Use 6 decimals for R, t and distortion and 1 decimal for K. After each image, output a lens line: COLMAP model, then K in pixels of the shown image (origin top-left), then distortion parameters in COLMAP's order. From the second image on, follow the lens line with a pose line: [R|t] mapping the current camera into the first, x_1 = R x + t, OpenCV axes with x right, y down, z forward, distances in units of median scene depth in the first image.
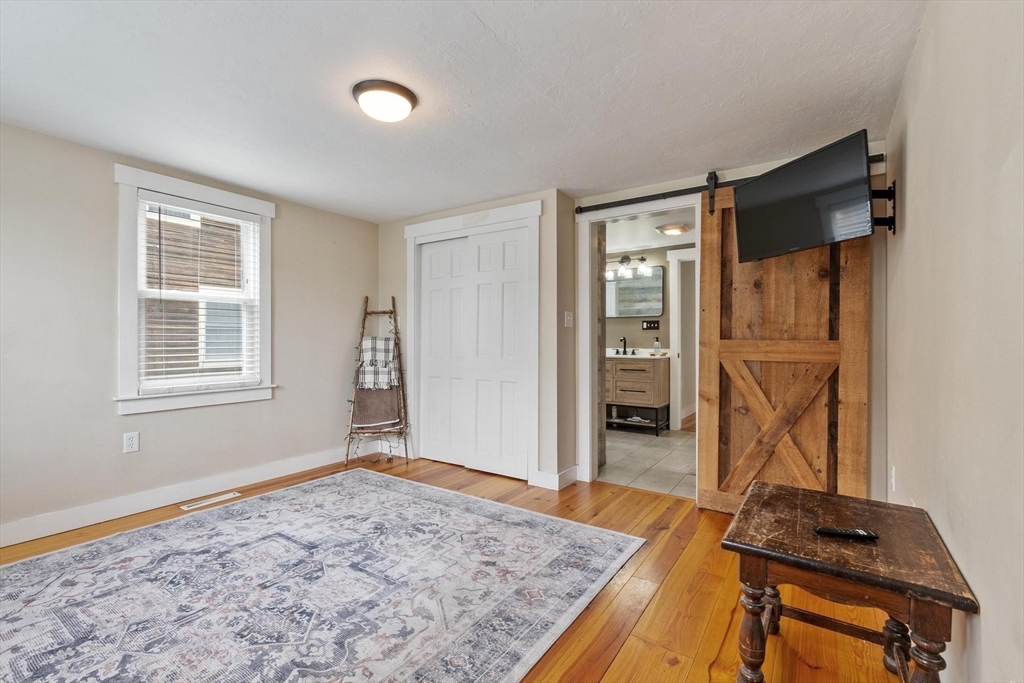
lens RADIAL K [[452.1, 0, 508.5], [0, 452.1, 342.2], [0, 0, 1]] dist [0.003333, 0.001303]
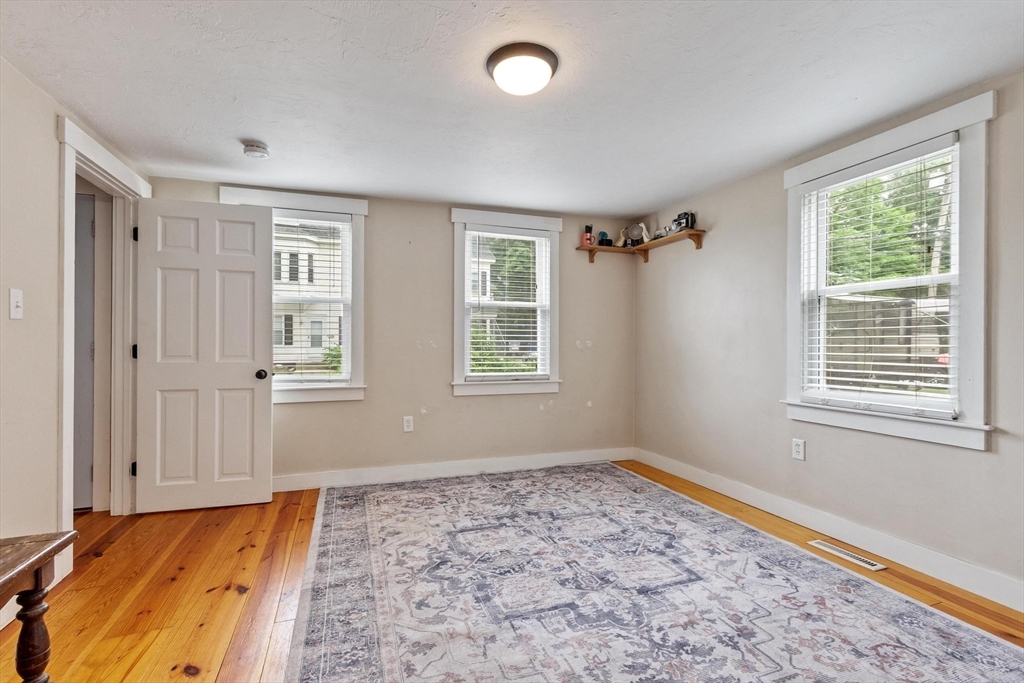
lens RADIAL K [[452.1, 0, 508.5], [0, 452.1, 342.2], [0, 0, 1]] dist [0.003333, 0.001303]
pose [[-0.582091, -0.006254, -0.813100, 0.400303], [-0.001850, 0.999978, -0.006368, -0.003667], [0.813122, -0.002202, -0.582090, 1.299217]]
